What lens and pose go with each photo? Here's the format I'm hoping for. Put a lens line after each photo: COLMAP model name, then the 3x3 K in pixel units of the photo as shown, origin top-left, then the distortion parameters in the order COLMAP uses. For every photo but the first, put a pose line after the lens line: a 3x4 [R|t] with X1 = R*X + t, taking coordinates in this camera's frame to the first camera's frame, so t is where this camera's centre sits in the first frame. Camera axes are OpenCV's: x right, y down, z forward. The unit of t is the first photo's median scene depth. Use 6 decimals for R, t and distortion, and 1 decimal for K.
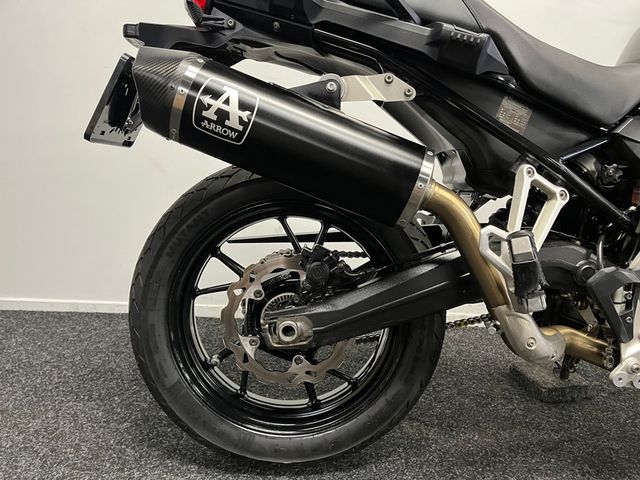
lens RADIAL K [[485.5, 0, 325.8], [0, 485.5, 242.9], [0, 0, 1]] dist [0.074280, -0.104570]
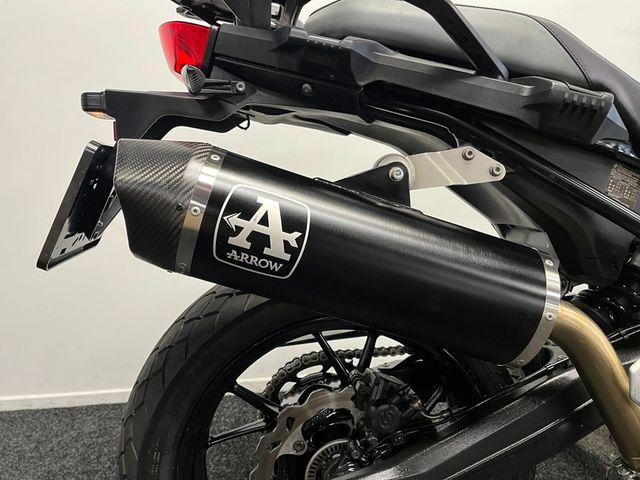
lens RADIAL K [[485.5, 0, 318.8], [0, 485.5, 239.0], [0, 0, 1]] dist [0.074280, -0.104570]
pose [[0.992685, -0.079888, 0.090519, -0.169629], [0.079730, 0.996802, 0.005372, -0.232529], [-0.090659, 0.001885, 0.995880, 0.297482]]
